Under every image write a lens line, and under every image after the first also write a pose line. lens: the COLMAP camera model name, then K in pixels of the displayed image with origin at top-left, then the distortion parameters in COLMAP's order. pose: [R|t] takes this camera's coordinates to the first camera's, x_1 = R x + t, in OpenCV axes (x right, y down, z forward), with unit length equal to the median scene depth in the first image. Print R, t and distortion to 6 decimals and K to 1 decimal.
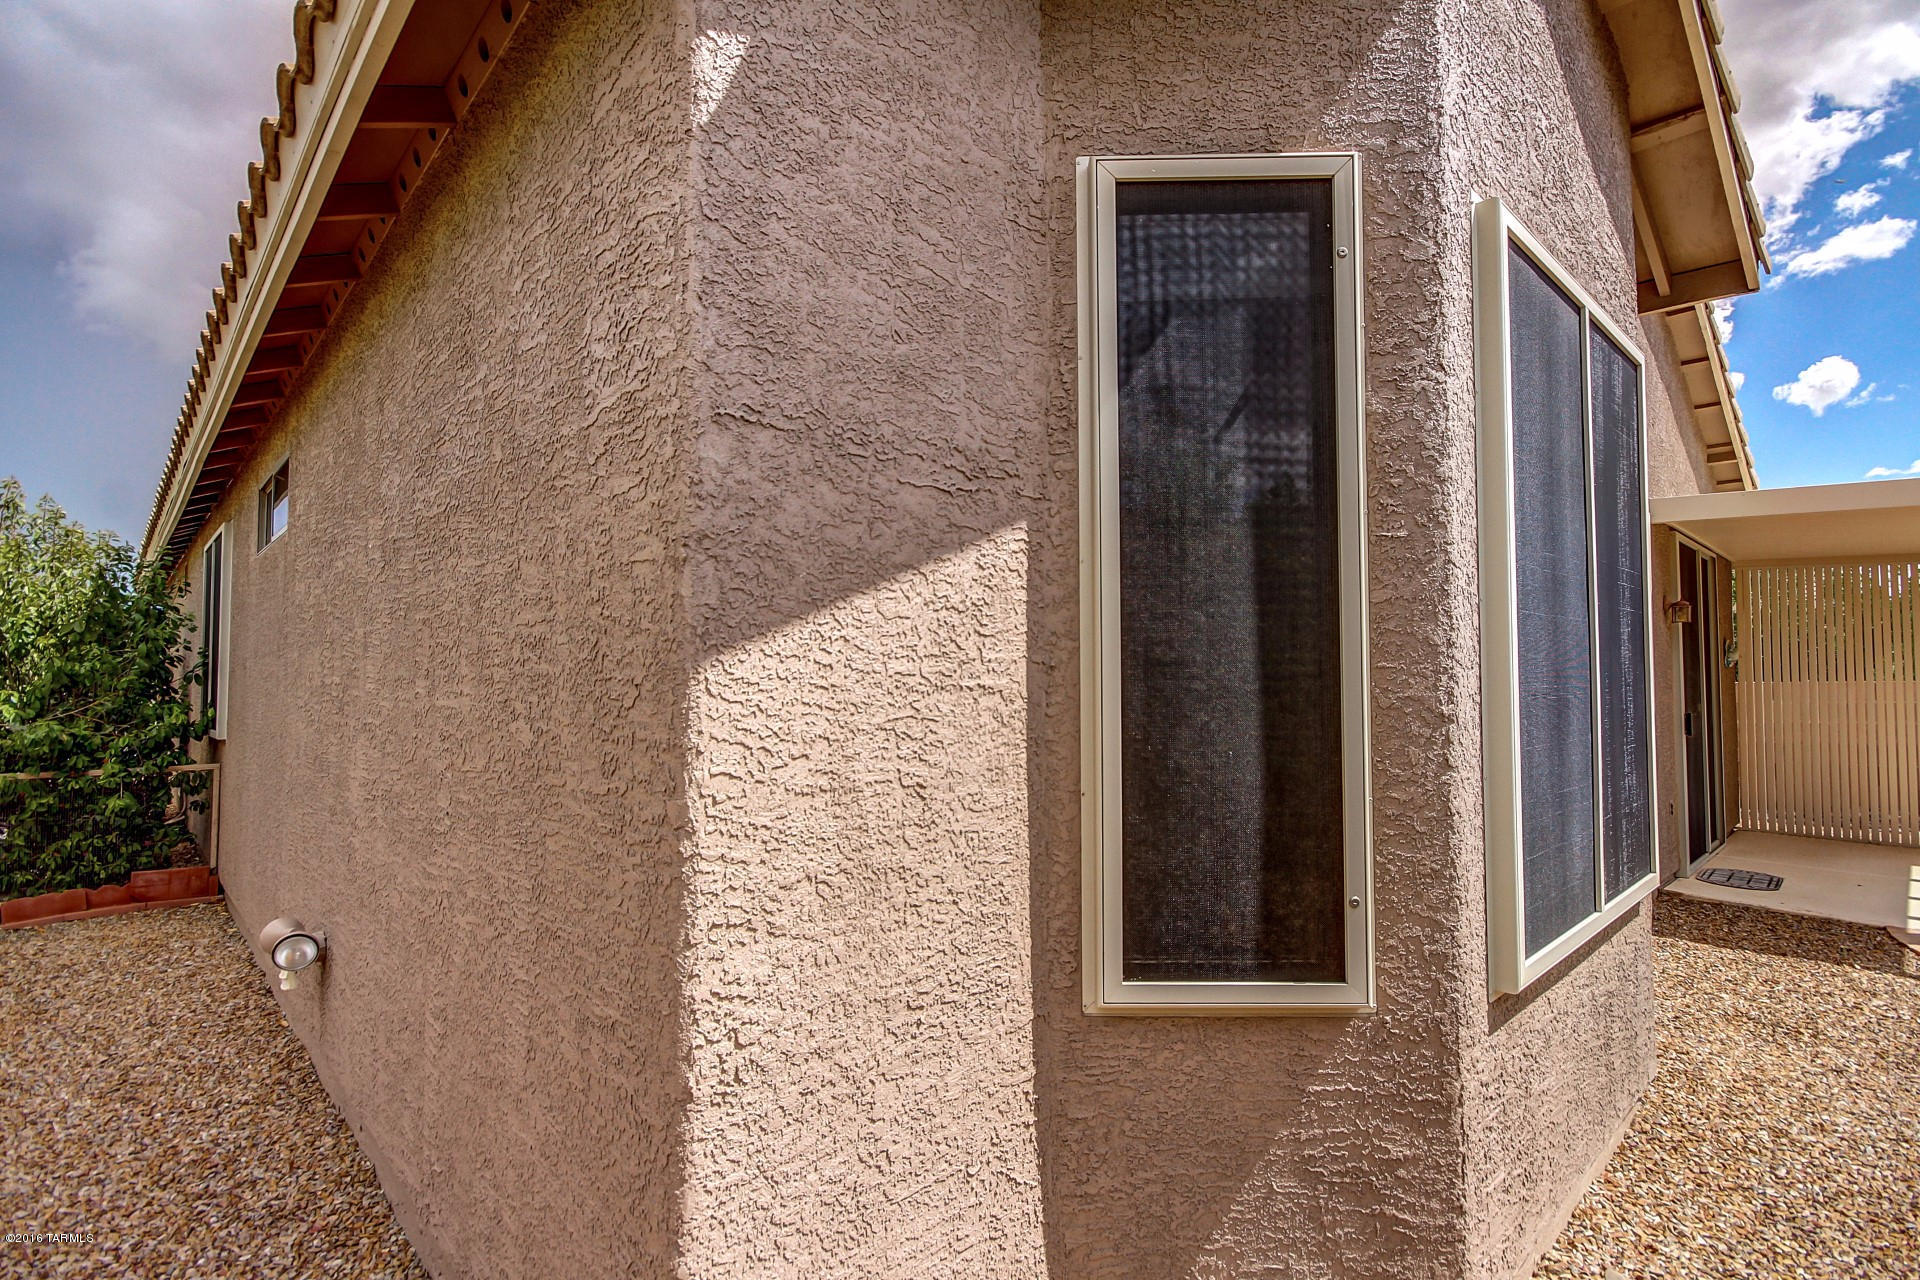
lens RADIAL K [[899.1, 0, 960.0], [0, 899.1, 640.0], [0, 0, 1]] dist [0.028535, -0.022167]
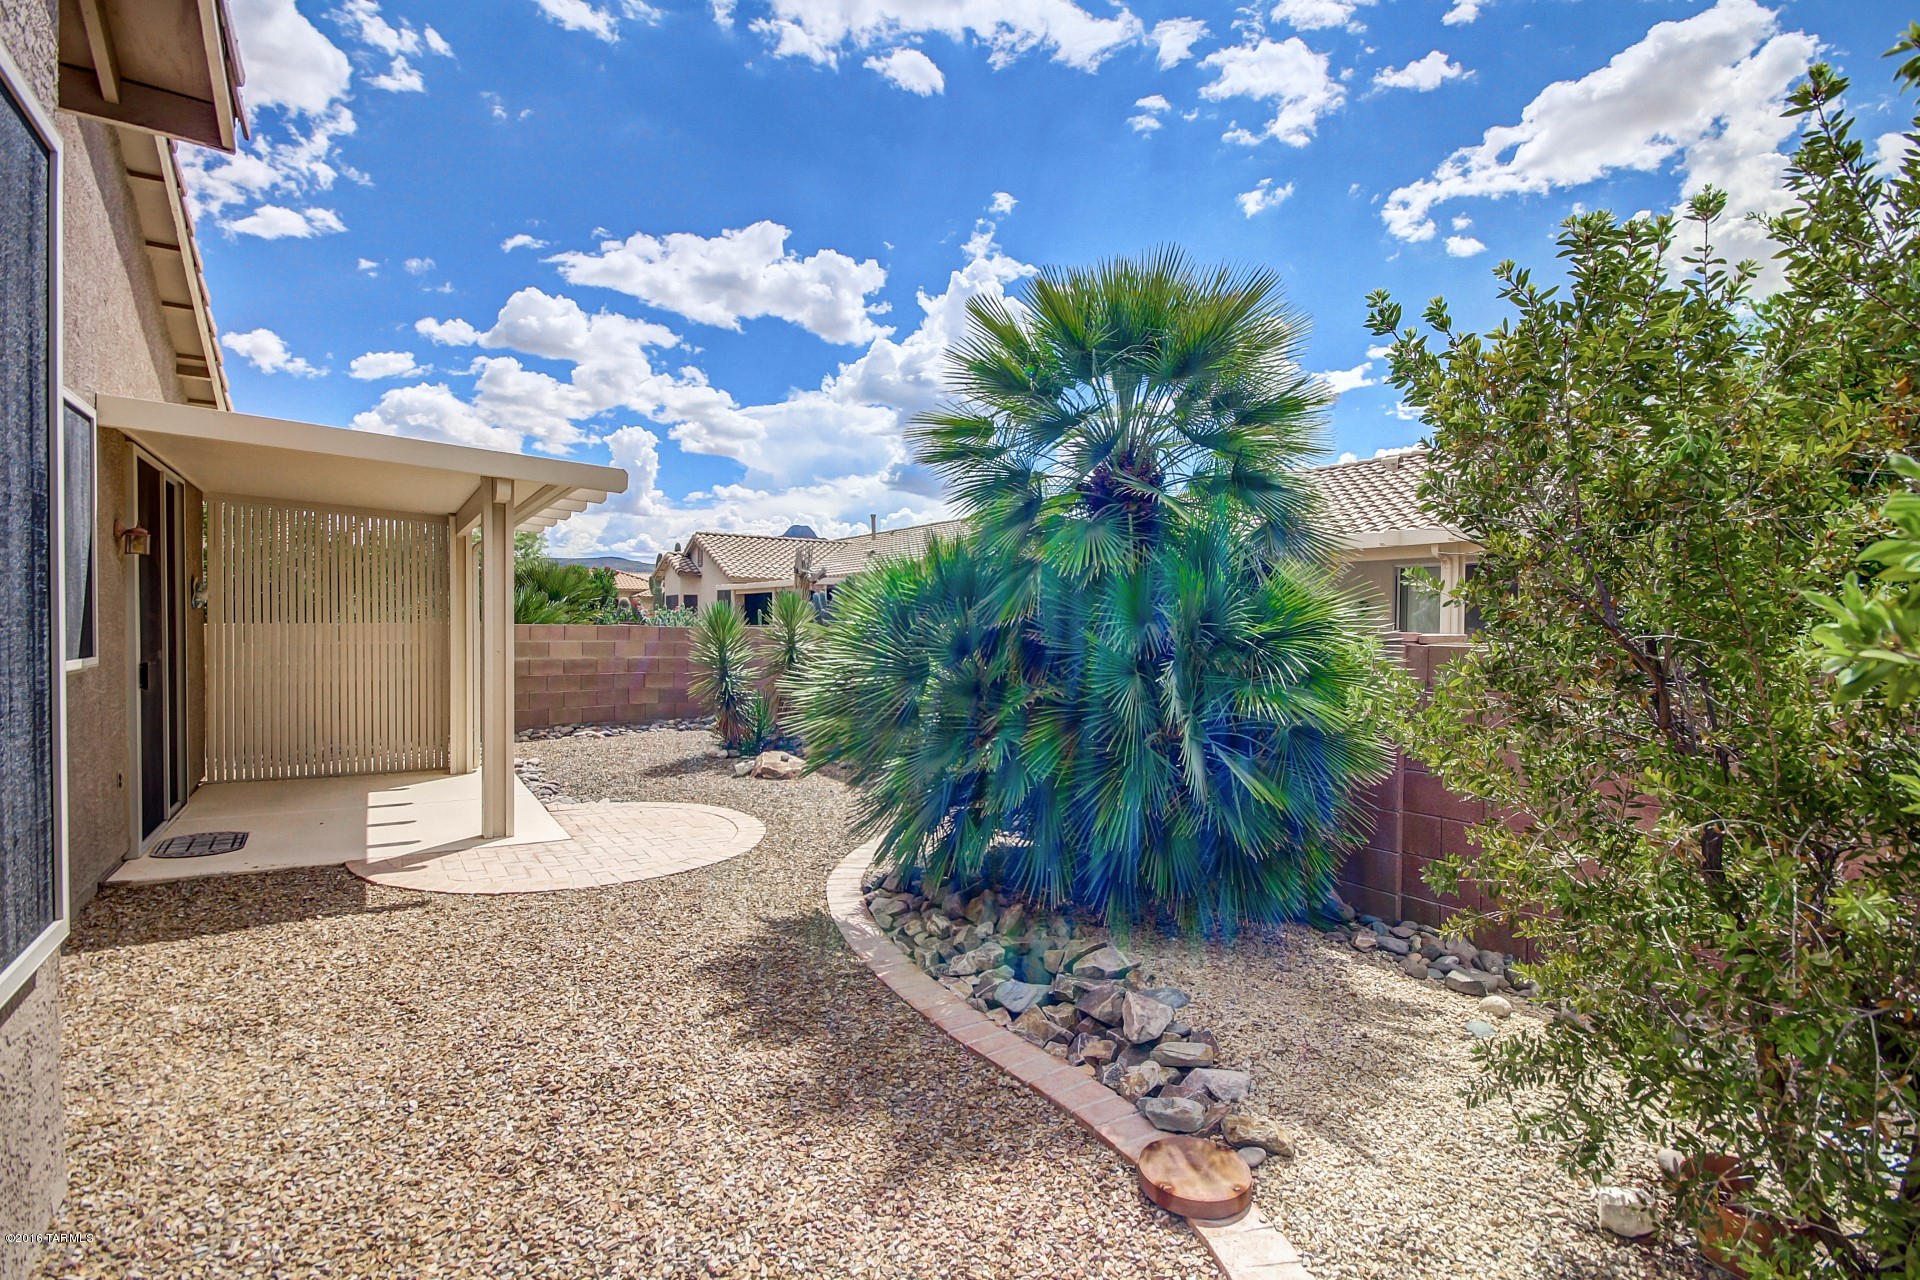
lens RADIAL K [[899.5, 0, 960.0], [0, 899.5, 640.0], [0, 0, 1]] dist [0.062767, -0.031614]
pose [[0.181490, -0.018749, 0.983214, 0.105472], [-0.048305, 0.998441, 0.027956, -0.001411], [-0.982206, -0.052568, 0.180302, 0.113933]]
